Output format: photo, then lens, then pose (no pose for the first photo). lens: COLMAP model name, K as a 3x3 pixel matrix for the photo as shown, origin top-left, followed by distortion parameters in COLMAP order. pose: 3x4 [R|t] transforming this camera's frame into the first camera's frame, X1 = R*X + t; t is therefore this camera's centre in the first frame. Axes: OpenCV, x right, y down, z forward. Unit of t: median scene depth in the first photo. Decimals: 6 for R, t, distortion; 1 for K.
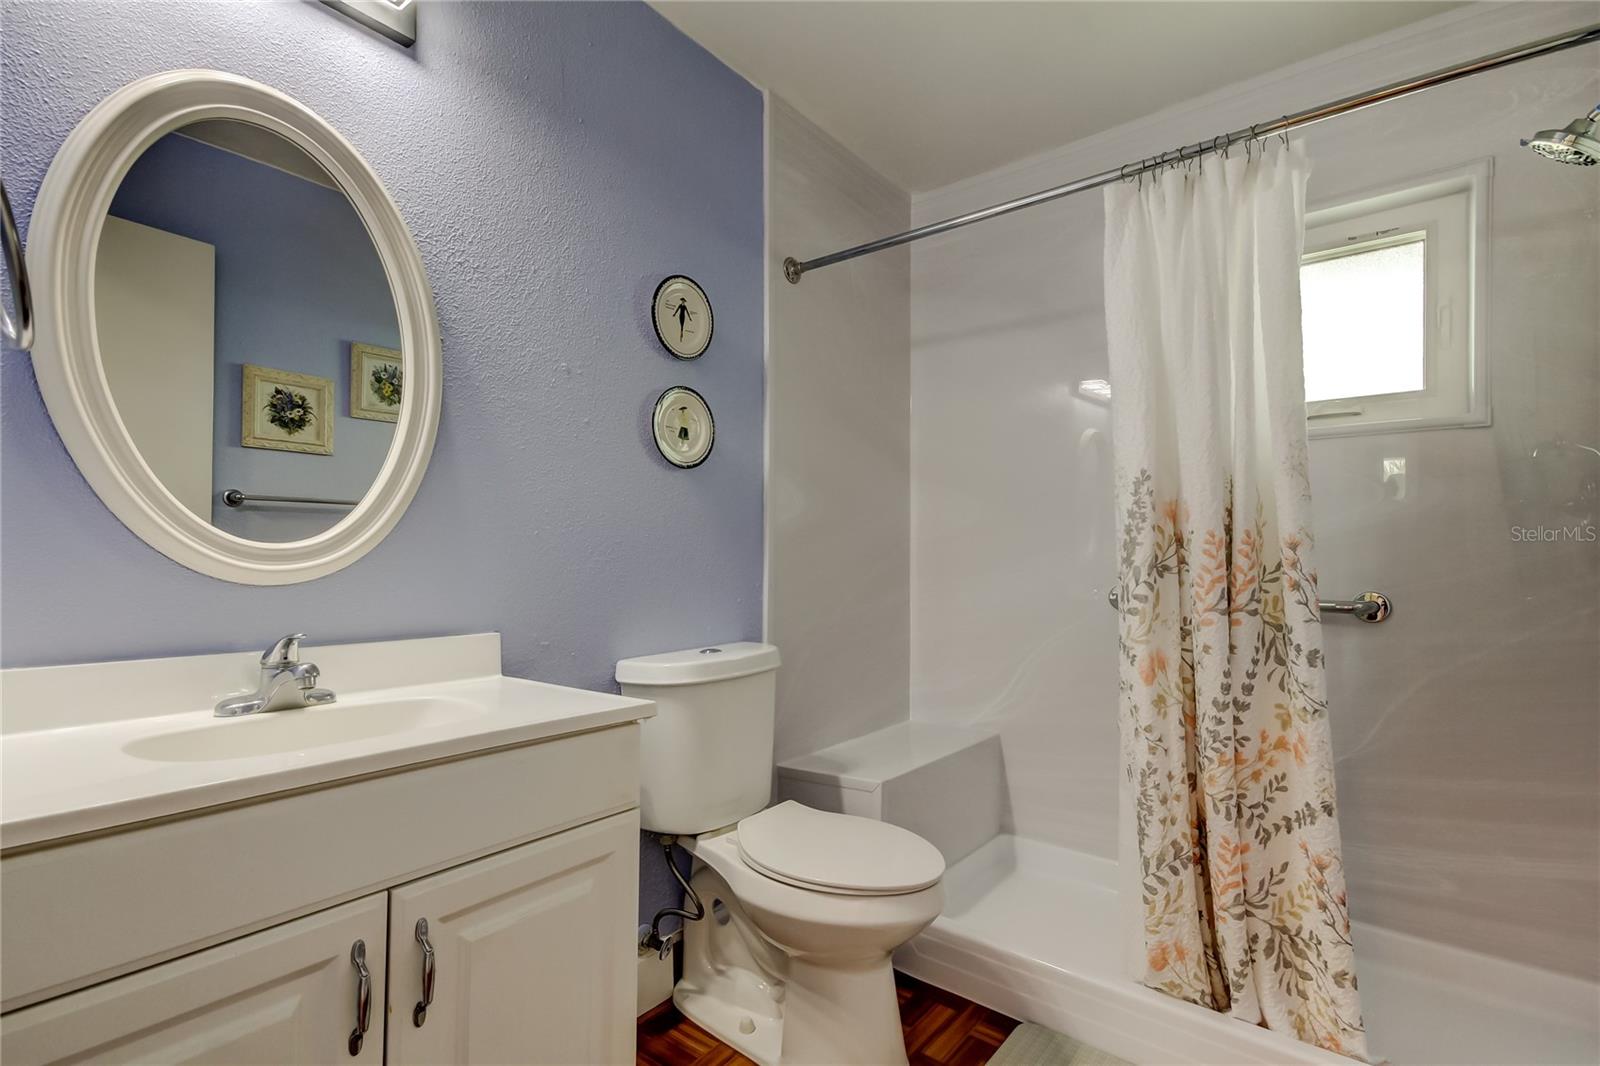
lens RADIAL K [[758.4, 0, 794.7], [0, 758.4, 542.0], [0, 0, 1]] dist [0.026802, -0.005047]
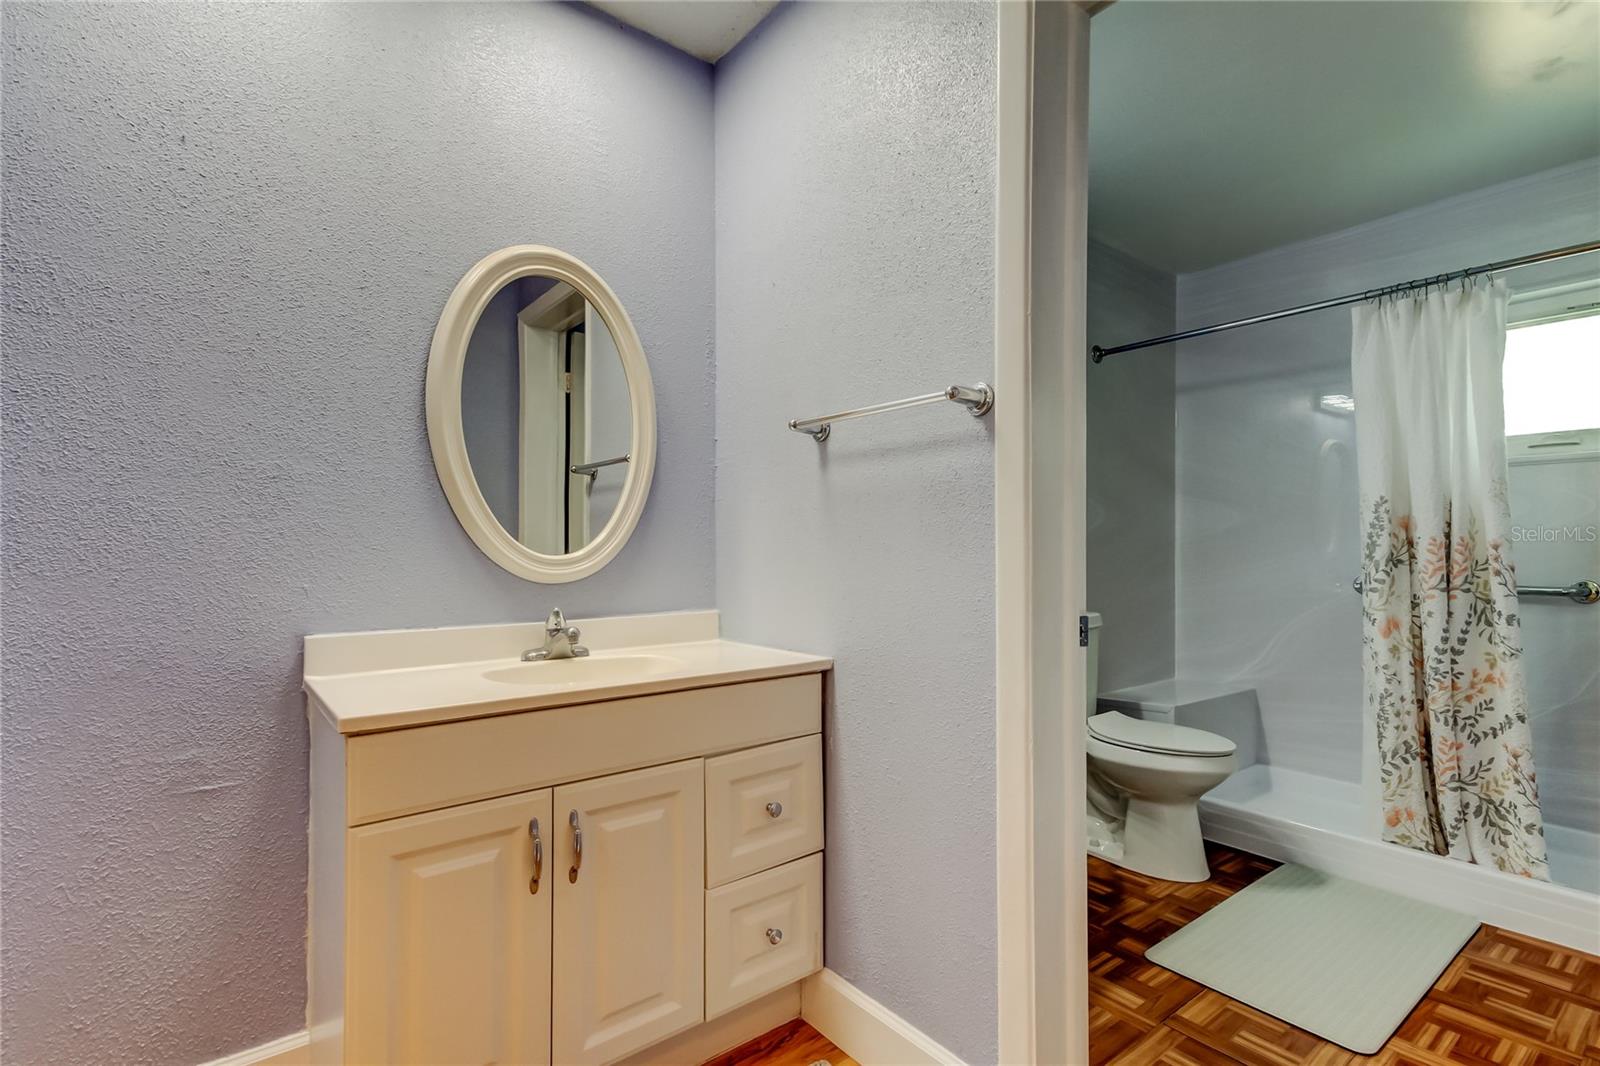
lens RADIAL K [[758.4, 0, 788.1], [0, 758.4, 543.6], [0, 0, 1]] dist [0.026802, -0.005047]
pose [[0.972009, -0.002952, -0.234925, -0.339349], [0.005123, 0.999950, 0.008631, -0.020386], [0.234888, -0.009593, 0.971975, -0.782509]]
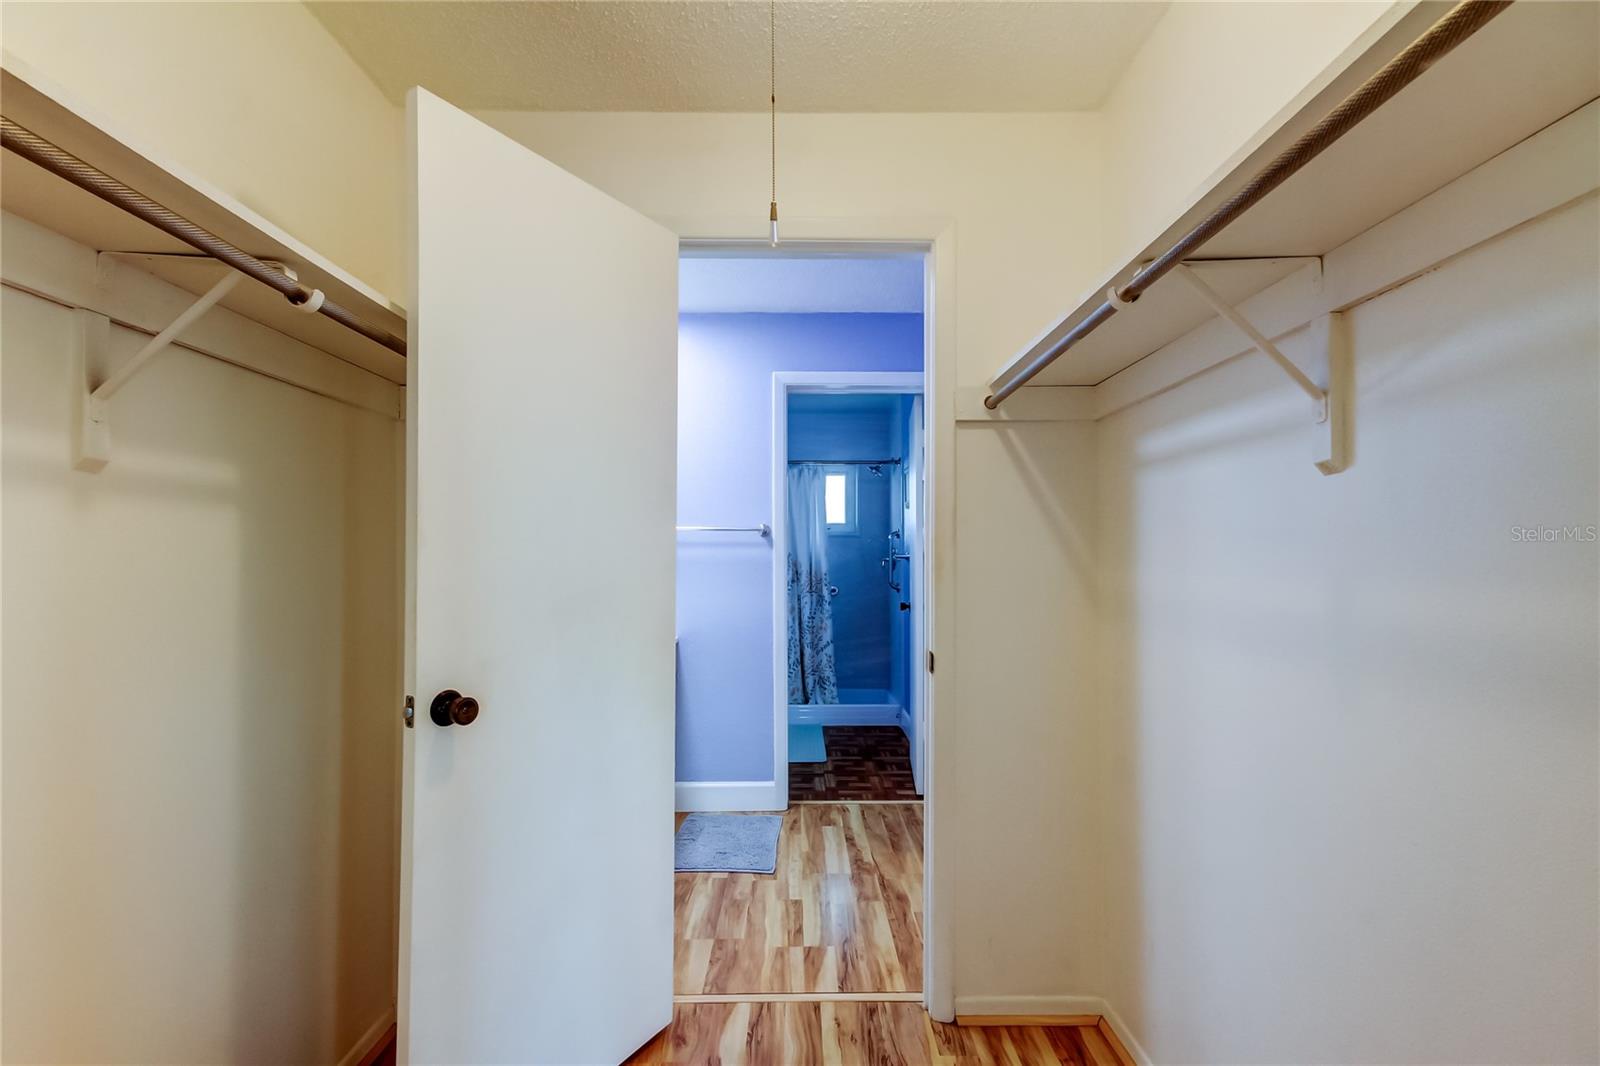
lens RADIAL K [[758.4, 0, 797.3], [0, 758.4, 539.1], [0, 0, 1]] dist [0.026802, -0.005047]
pose [[0.783355, 0.009757, 0.621499, -1.726449], [-0.005700, 0.999948, -0.008514, -0.132377], [-0.621549, 0.003127, 0.783369, -1.789943]]
